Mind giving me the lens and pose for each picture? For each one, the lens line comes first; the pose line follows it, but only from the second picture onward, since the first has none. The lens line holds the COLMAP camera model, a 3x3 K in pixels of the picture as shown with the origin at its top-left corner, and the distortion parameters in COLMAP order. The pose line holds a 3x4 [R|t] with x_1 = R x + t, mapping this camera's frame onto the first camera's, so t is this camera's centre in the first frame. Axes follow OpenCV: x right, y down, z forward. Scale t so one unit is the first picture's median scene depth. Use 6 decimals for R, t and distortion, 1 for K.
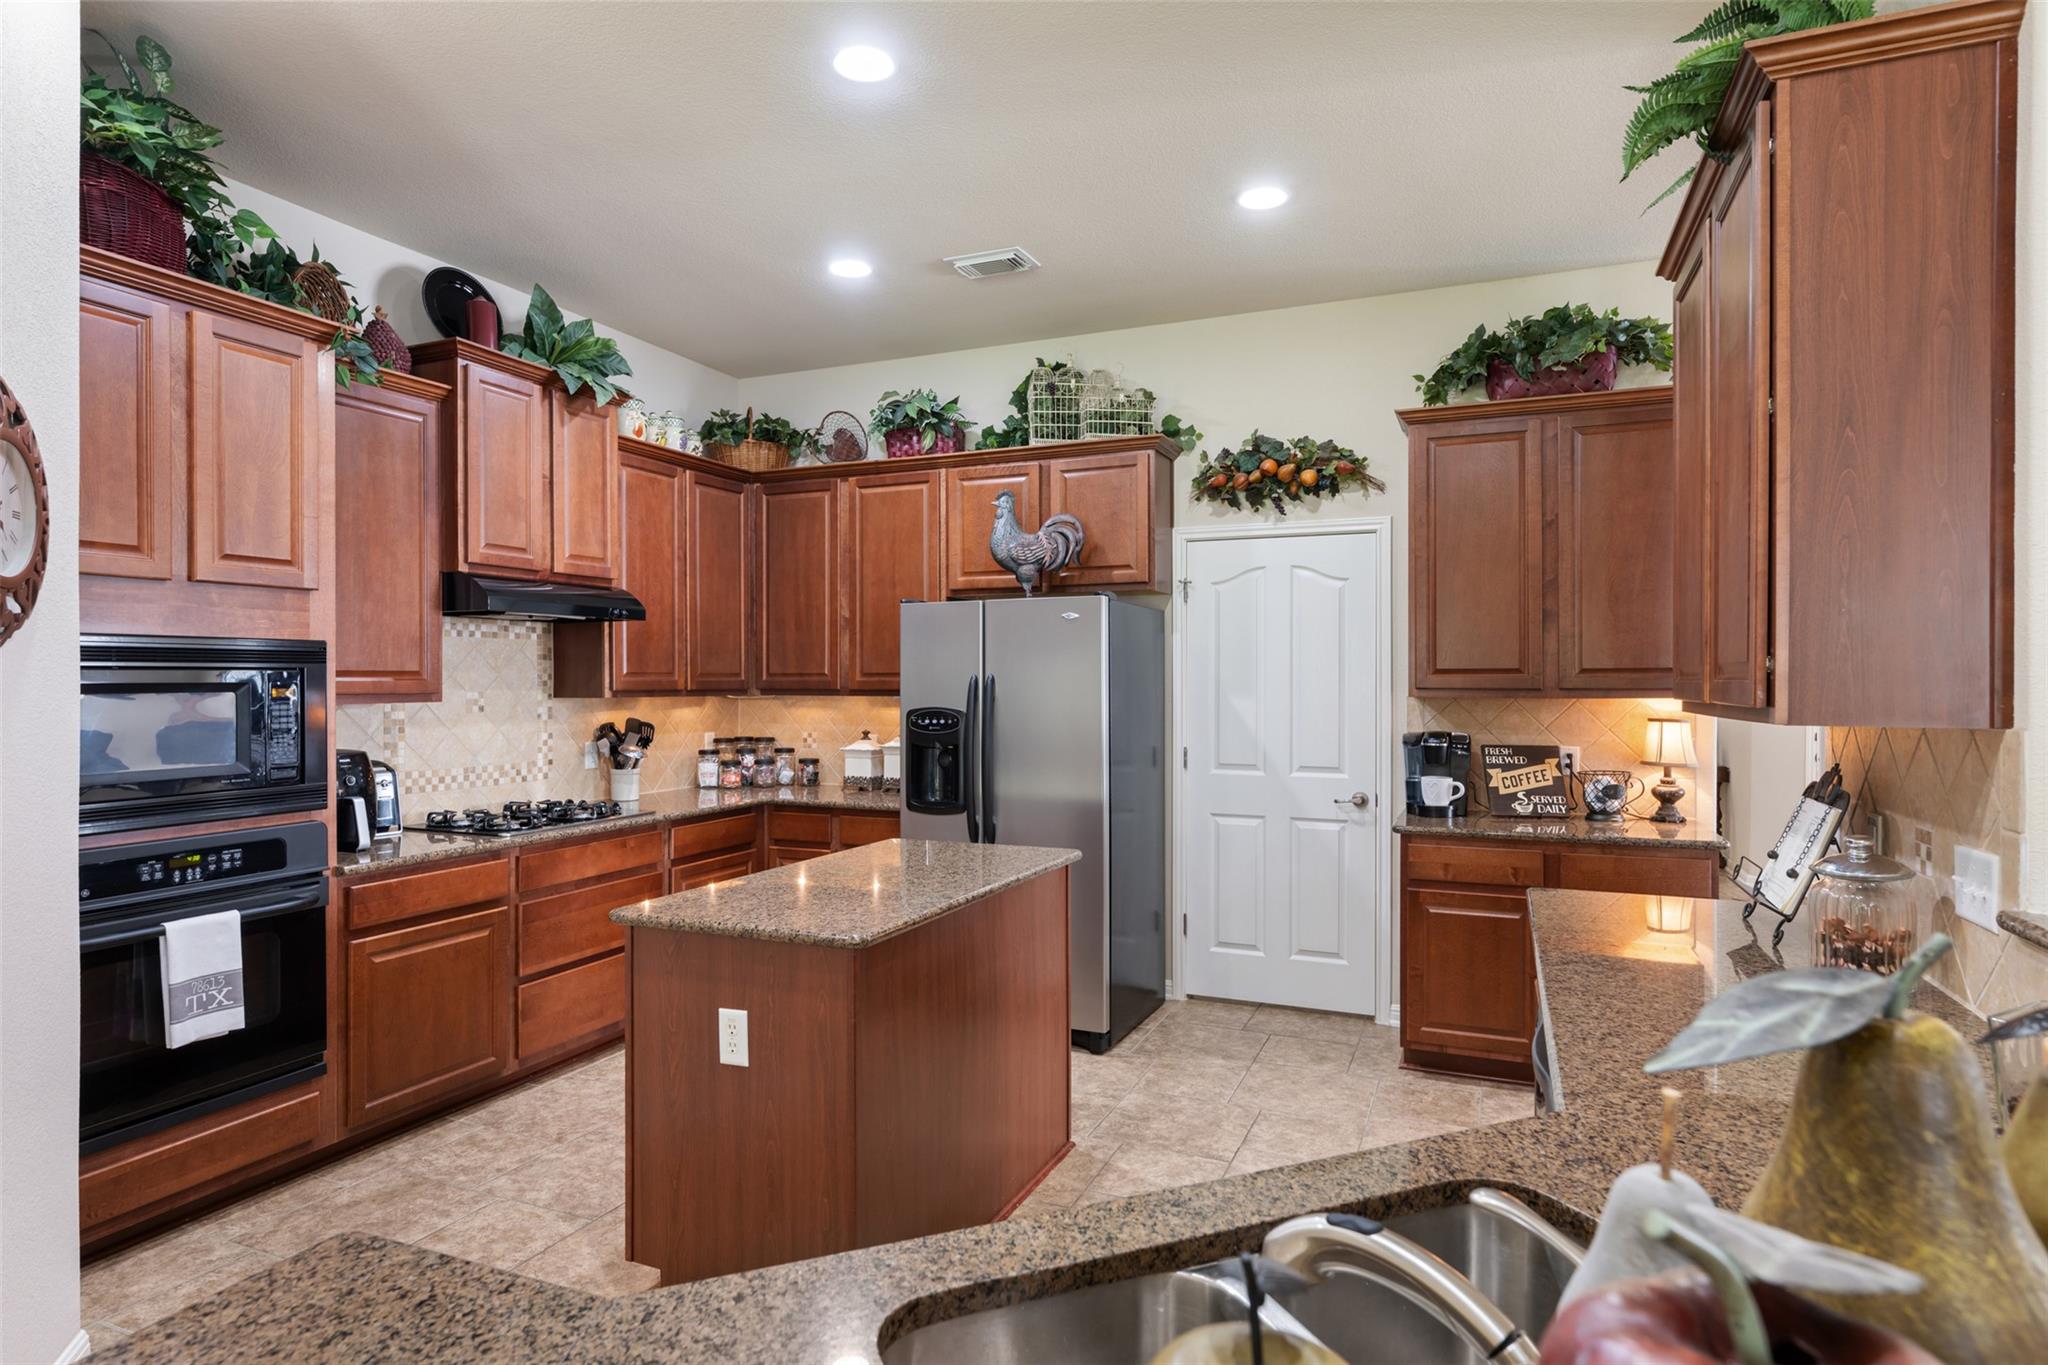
lens RADIAL K [[1110.6, 0, 1024.8], [0, 1110.6, 683.6], [0, 0, 1]] dist [0.001300, 0.000889]
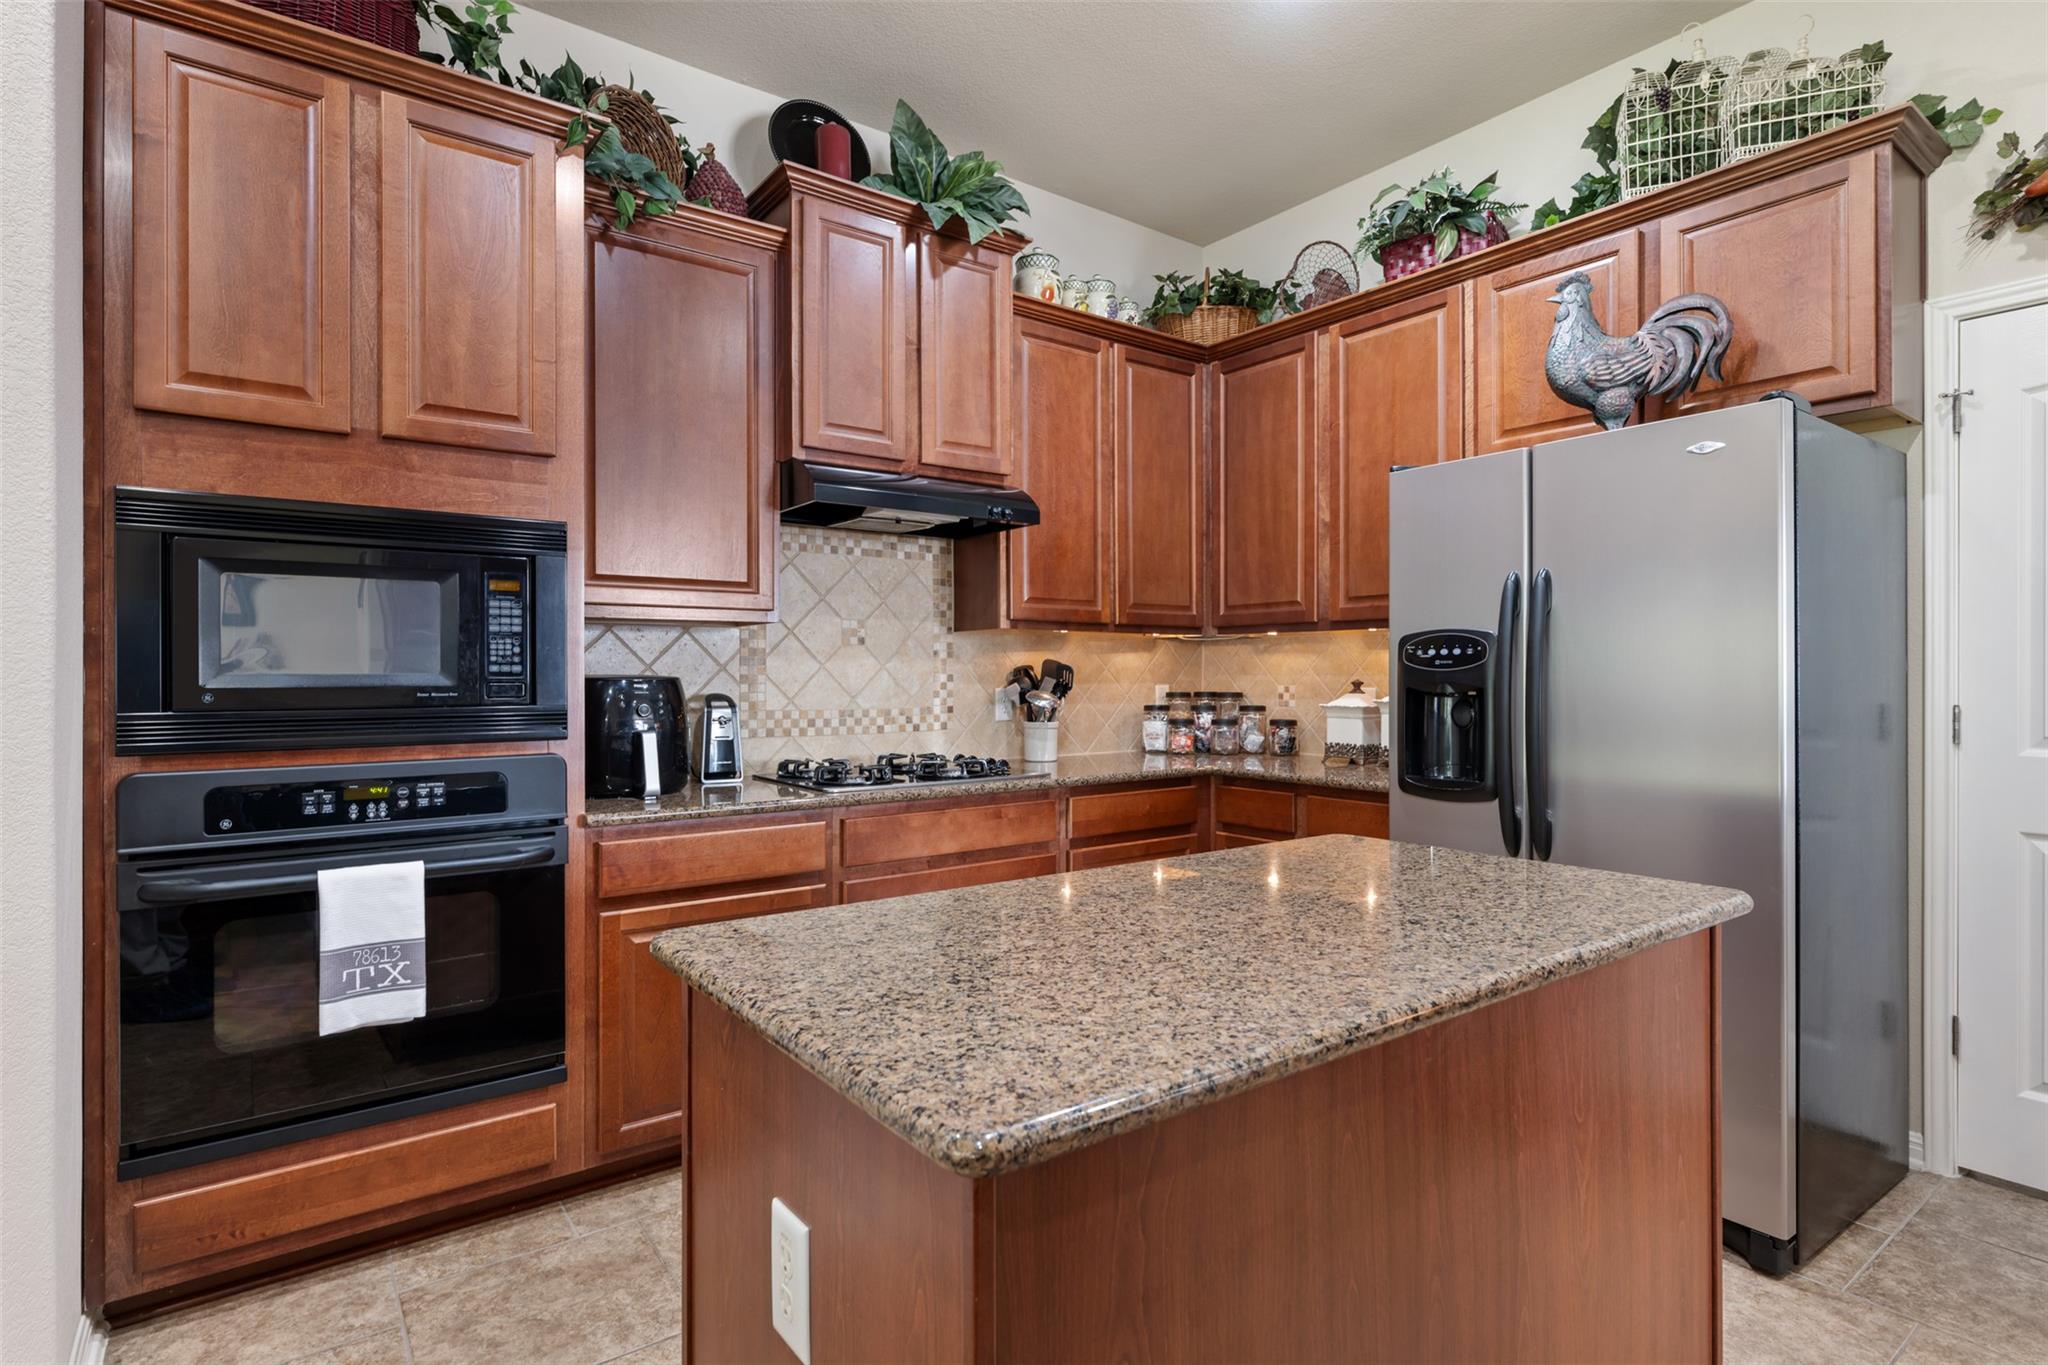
lens RADIAL K [[1029.7, 0, 1021.2], [0, 1029.7, 675.0], [0, 0, 1]] dist [-0.001746, 0.000269]
pose [[0.864309, -0.000066, -0.502962, 0.004640], [-0.001200, 0.999997, -0.002193, 0.048982], [0.502960, 0.002499, 0.864306, 0.382409]]
